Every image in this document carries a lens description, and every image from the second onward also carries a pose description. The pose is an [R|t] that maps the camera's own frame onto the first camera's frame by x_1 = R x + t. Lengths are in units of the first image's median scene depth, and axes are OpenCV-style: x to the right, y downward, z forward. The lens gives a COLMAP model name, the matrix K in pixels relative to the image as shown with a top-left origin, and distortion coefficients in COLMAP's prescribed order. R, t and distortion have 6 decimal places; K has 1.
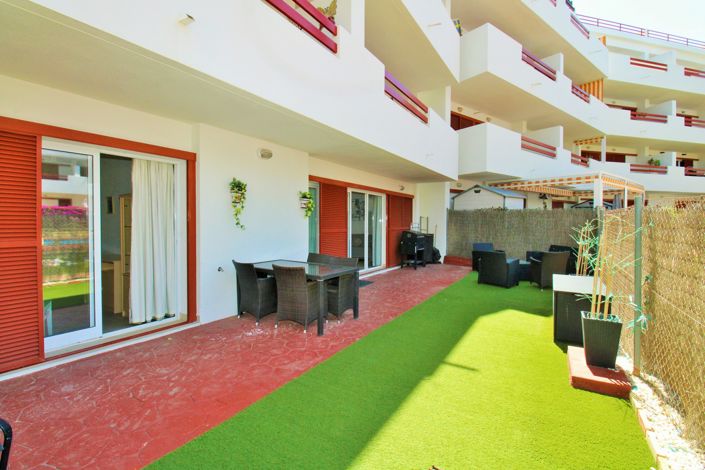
lens RADIAL K [[328.2, 0, 354.0], [0, 328.2, 230.7], [0, 0, 1]] dist [-0.010626, -0.001971]
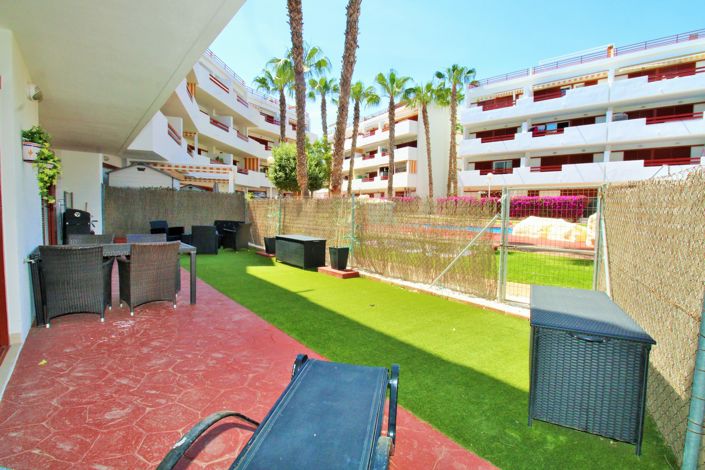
lens RADIAL K [[328.2, 0, 354.2], [0, 328.2, 236.5], [0, 0, 1]] dist [-0.010626, -0.001971]
pose [[0.314565, -0.073887, 0.946356, -0.376159], [0.005246, 0.997086, 0.076104, 0.010475], [-0.949221, -0.018975, 0.314036, 0.074051]]
